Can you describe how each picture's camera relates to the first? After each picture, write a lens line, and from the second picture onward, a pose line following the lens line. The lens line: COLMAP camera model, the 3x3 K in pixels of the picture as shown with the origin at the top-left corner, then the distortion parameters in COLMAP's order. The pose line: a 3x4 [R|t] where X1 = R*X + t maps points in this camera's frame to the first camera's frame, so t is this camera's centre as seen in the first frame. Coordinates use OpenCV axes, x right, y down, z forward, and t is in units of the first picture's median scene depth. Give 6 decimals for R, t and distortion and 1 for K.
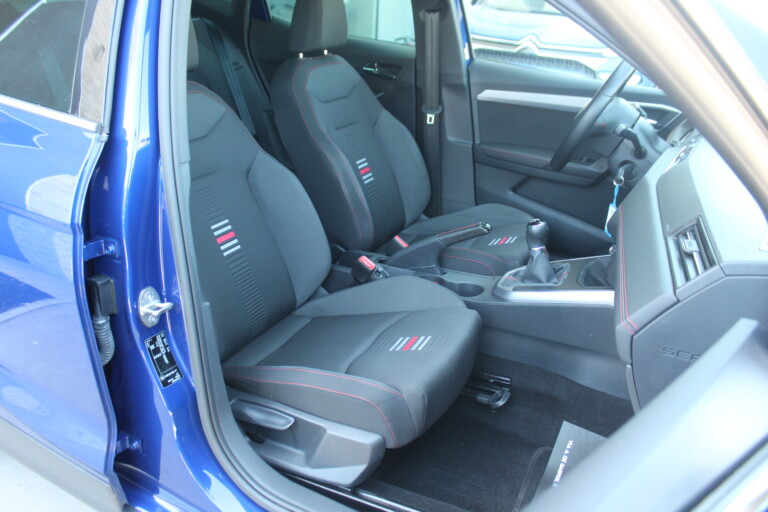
lens RADIAL K [[628.8, 0, 383.4], [0, 628.8, 255.4], [0, 0, 1]] dist [-0.131042, 0.080789]
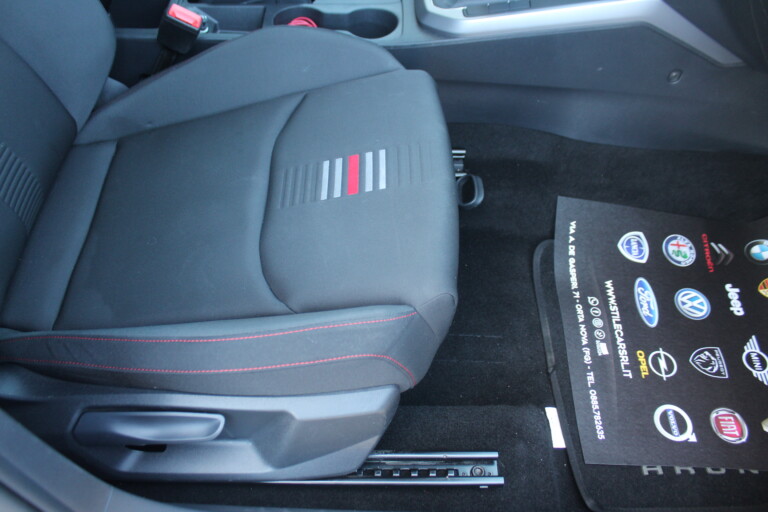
lens RADIAL K [[628.8, 0, 384.7], [0, 628.8, 255.7], [0, 0, 1]] dist [-0.131042, 0.080789]
pose [[0.894794, -0.345875, 0.282336, -0.099493], [0.149619, 0.828087, 0.540265, -0.081291], [-0.420663, -0.441184, 0.792717, 0.484640]]
